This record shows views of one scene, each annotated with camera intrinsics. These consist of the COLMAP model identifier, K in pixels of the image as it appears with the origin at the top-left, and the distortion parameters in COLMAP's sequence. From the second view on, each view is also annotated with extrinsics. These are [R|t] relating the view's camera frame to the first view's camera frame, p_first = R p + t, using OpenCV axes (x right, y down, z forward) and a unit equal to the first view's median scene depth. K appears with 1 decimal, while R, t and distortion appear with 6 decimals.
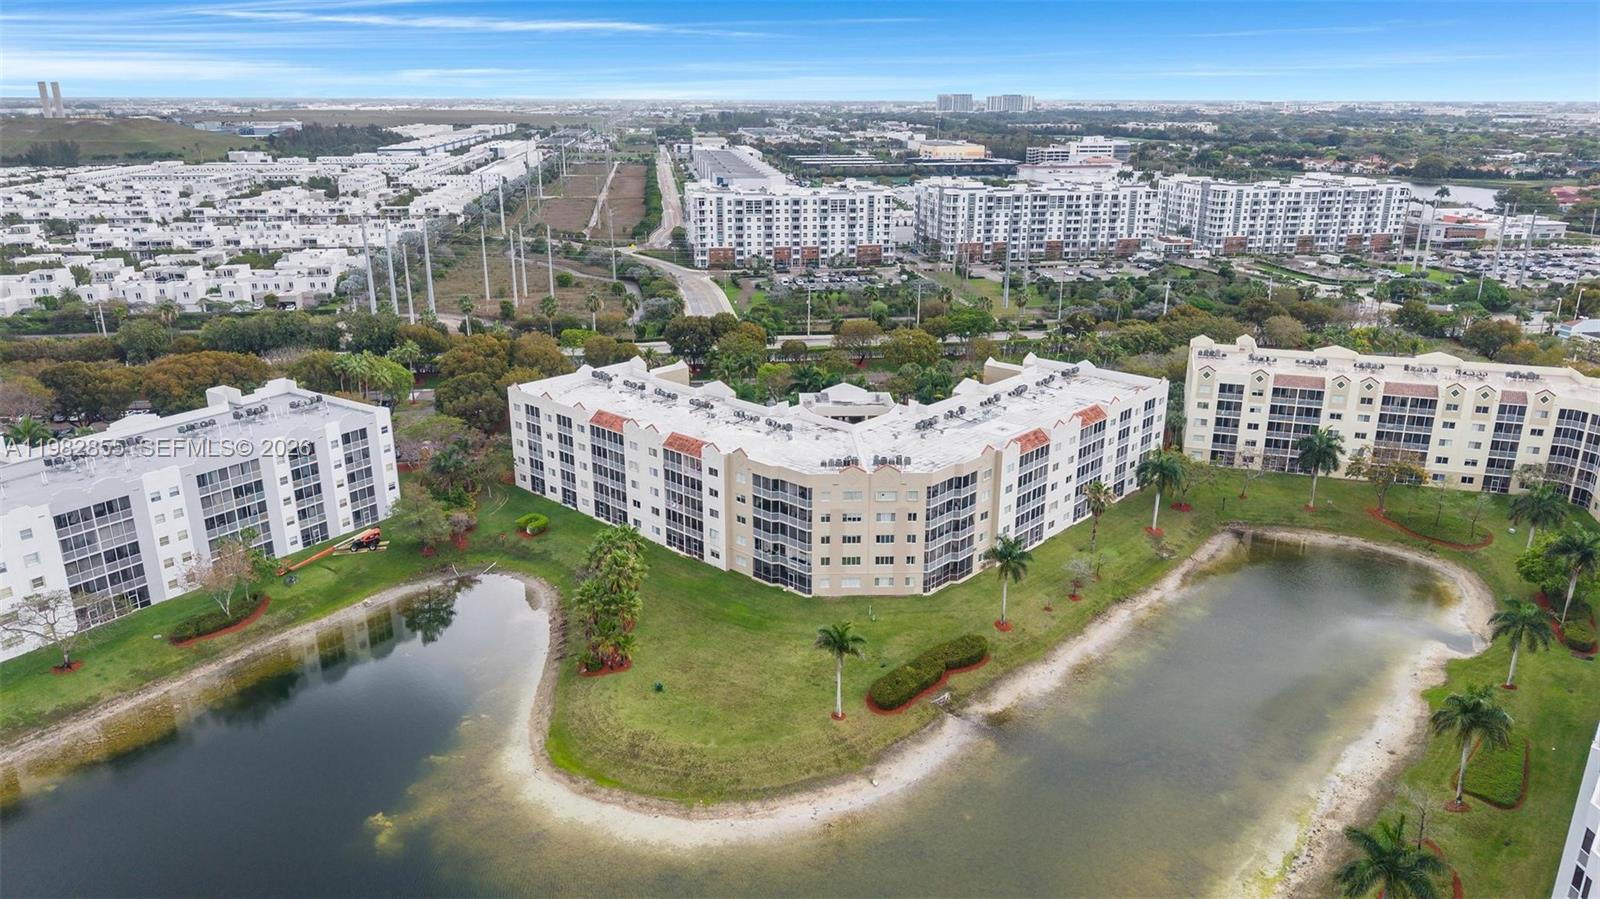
lens RADIAL K [[1088.0, 0, 743.7], [0, 1088.0, 508.9], [0, 0, 1]] dist [0.022369, -0.029426]
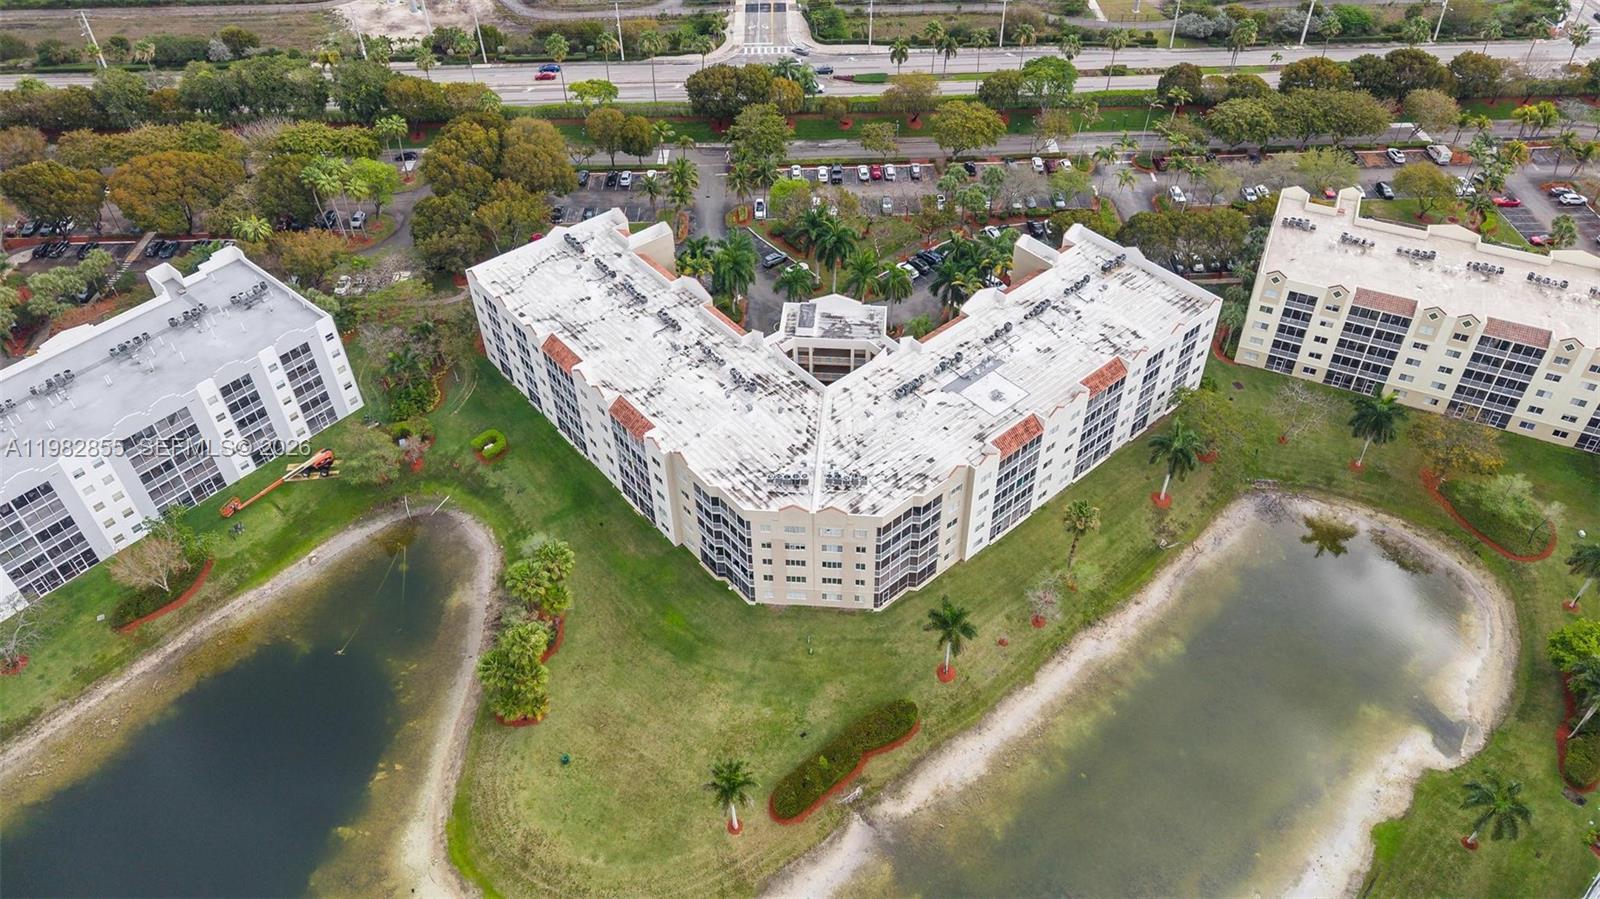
lens RADIAL K [[1088.0, 0, 771.3], [0, 1088.0, 385.0], [0, 0, 1]] dist [0.022369, -0.029426]
pose [[0.994255, 0.059948, -0.088678, 0.137998], [-0.024437, 0.933705, 0.357208, -0.402609], [0.104213, -0.352989, 0.929806, 0.173926]]
